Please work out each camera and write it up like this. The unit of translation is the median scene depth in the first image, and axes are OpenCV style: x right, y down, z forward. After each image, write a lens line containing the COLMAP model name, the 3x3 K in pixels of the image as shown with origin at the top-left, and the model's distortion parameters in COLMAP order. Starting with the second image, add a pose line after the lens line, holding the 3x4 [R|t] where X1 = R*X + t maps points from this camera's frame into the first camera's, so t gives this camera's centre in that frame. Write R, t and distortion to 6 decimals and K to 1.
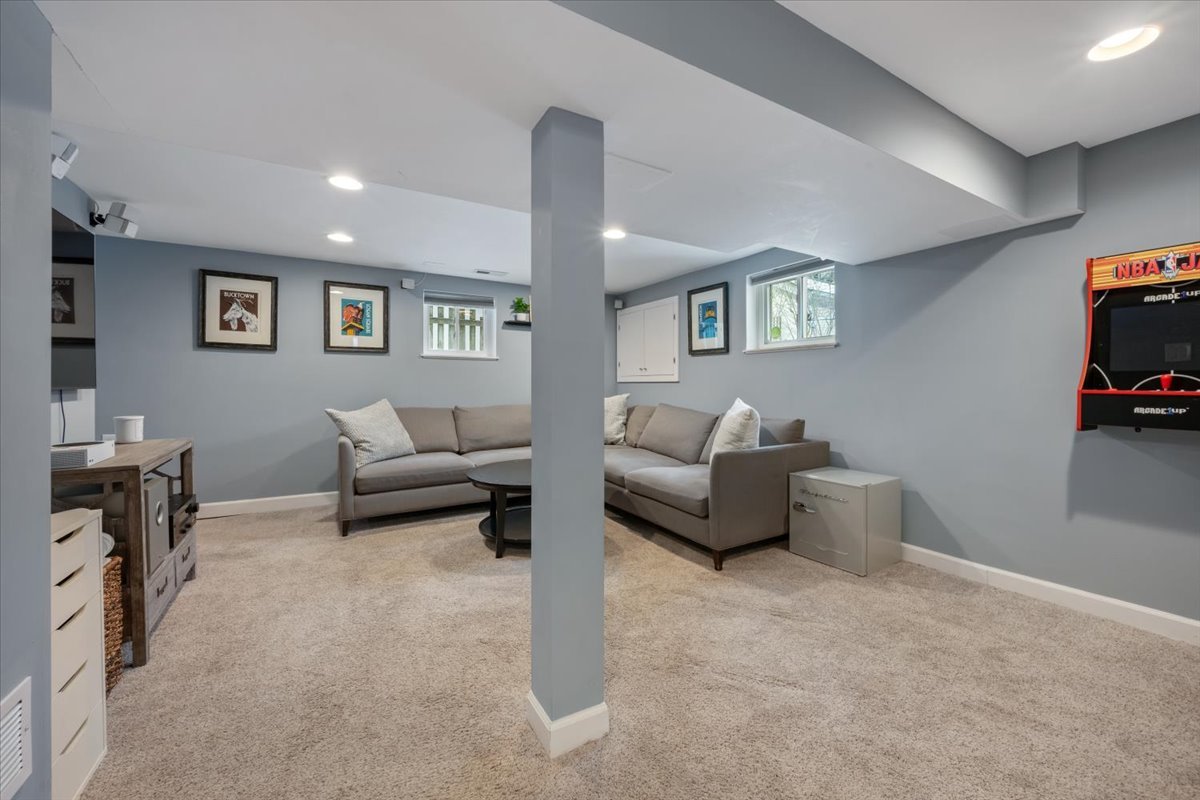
lens RADIAL K [[472.8, 0, 608.8], [0, 472.8, 391.5], [0, 0, 1]] dist [-0.003183, -0.000177]
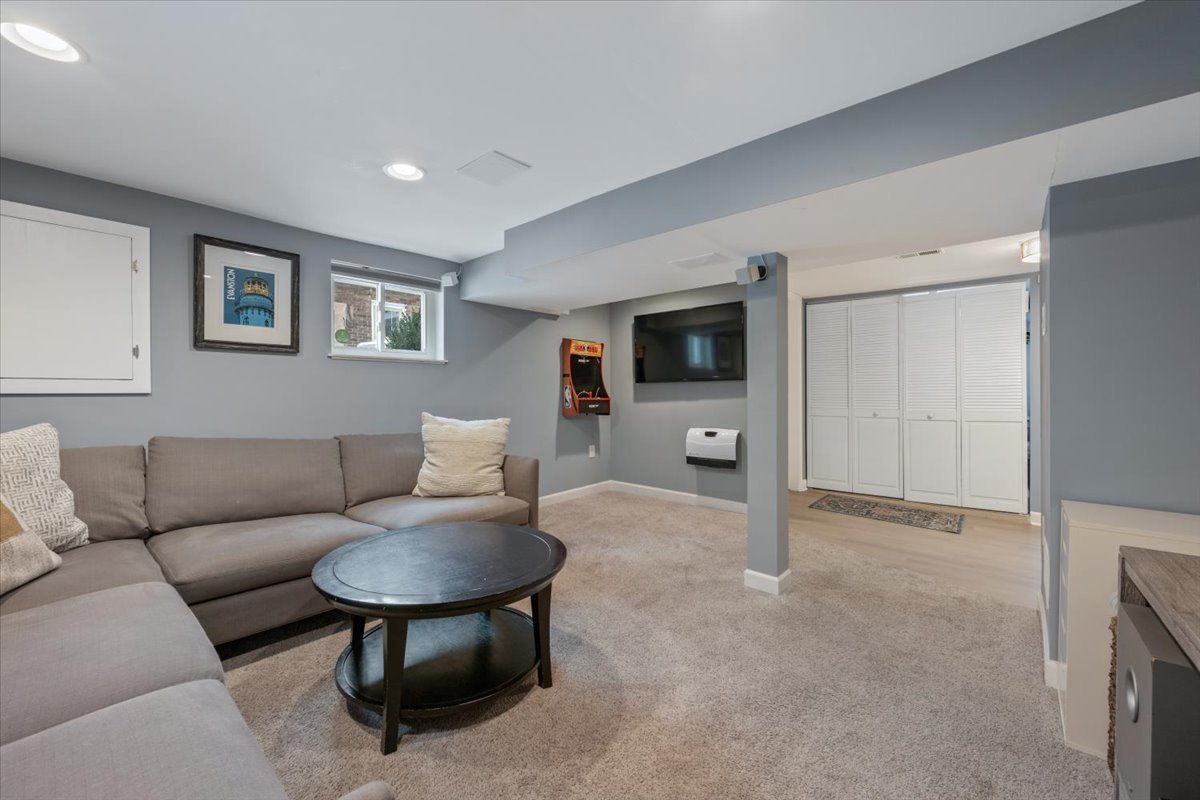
lens RADIAL K [[472.8, 0, 607.9], [0, 472.8, 395.4], [0, 0, 1]] dist [-0.003183, -0.000177]
pose [[-0.322297, -0.000560, 0.946638, -0.808025], [0.018151, 0.999812, 0.006771, -0.019650], [-0.946465, 0.019365, -0.322227, 1.088144]]
